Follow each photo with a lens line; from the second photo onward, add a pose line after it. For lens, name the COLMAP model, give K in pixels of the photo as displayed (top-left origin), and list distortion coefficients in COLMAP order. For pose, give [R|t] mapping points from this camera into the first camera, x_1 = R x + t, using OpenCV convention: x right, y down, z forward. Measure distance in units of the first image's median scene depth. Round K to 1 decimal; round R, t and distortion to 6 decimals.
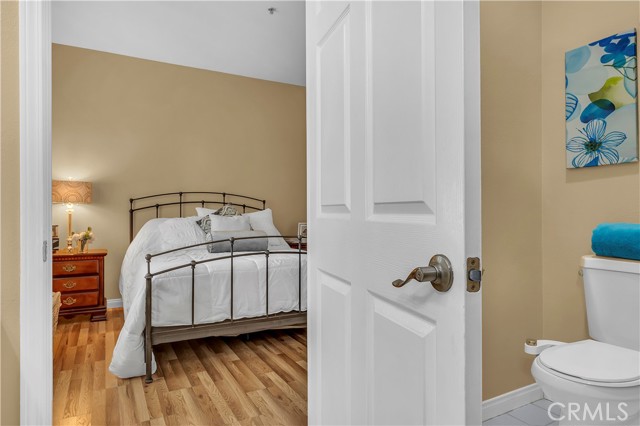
lens RADIAL K [[392.2, 0, 318.4], [0, 392.2, 209.9], [0, 0, 1]] dist [-0.001228, 0.001224]
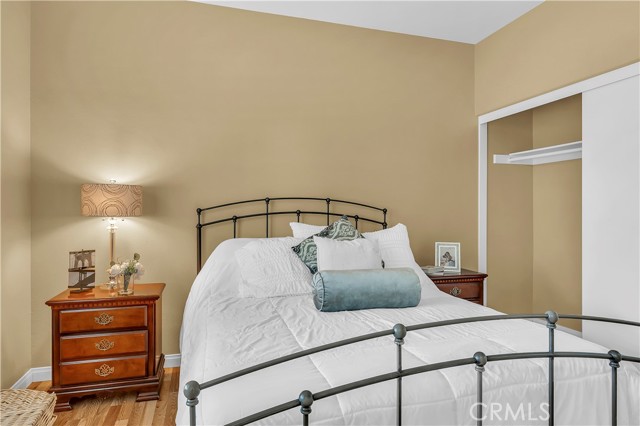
lens RADIAL K [[392.2, 0, 318.4], [0, 392.2, 209.9], [0, 0, 1]] dist [-0.001228, 0.001224]
pose [[0.980017, 0.000094, -0.198913, -0.149460], [0.000157, 0.999999, 0.001250, -0.030139], [0.198913, -0.001257, 0.980016, 0.406113]]
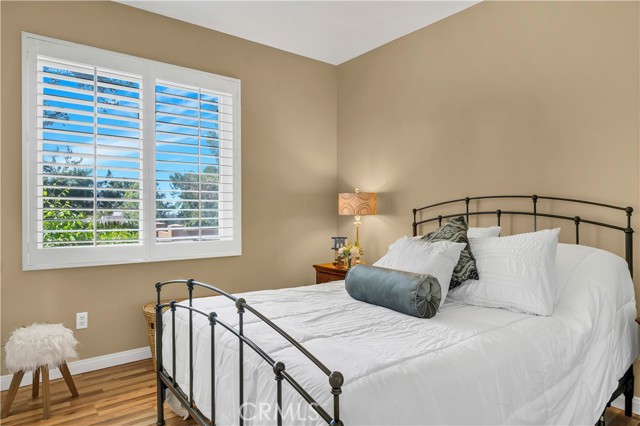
lens RADIAL K [[392.2, 0, 318.4], [0, 392.2, 209.9], [0, 0, 1]] dist [-0.001228, 0.001224]
pose [[0.163561, -0.006922, -0.986509, 0.309418], [-0.000128, 0.999975, -0.007037, -0.023652], [0.986533, 0.001278, 0.163556, 0.748643]]
